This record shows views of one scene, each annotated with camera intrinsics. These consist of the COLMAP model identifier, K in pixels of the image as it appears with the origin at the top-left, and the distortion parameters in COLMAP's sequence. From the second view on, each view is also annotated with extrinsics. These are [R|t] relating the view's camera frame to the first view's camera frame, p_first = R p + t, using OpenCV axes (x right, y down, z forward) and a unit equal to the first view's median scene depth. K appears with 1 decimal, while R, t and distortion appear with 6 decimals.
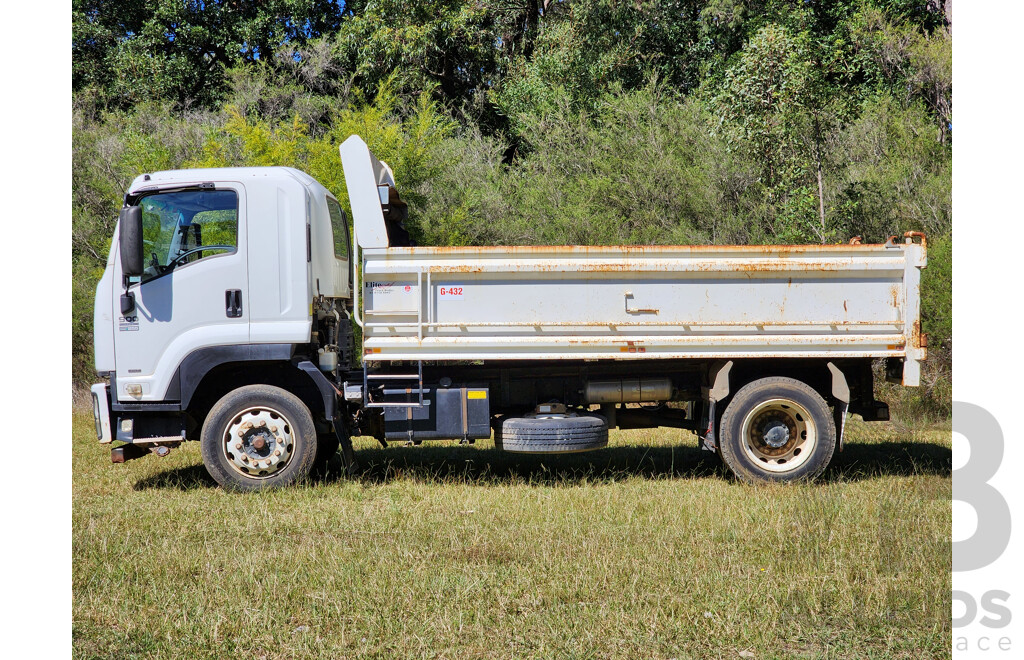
lens RADIAL K [[1683.6, 0, 513.5], [0, 1683.6, 328.8], [0, 0, 1]] dist [0.001358, 0.000000]
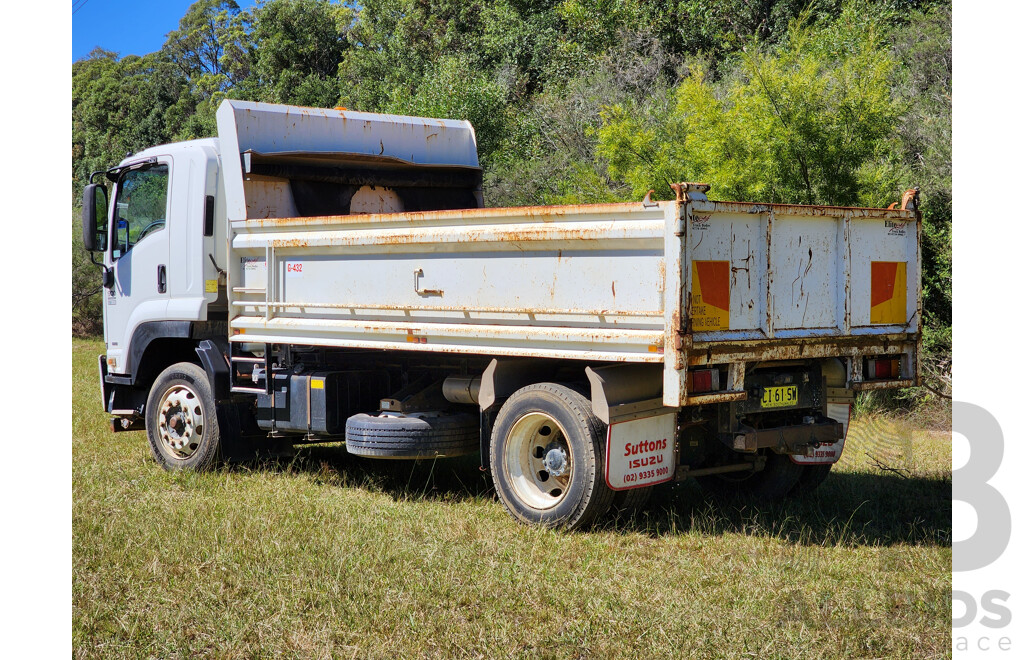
lens RADIAL K [[1683.6, 0, 509.6], [0, 1683.6, 332.1], [0, 0, 1]] dist [0.001358, 0.000000]
pose [[0.672396, 0.030538, -0.739562, 0.701977], [-0.016543, 0.999519, 0.026232, -0.013328], [0.740007, -0.005404, 0.672577, 0.484050]]
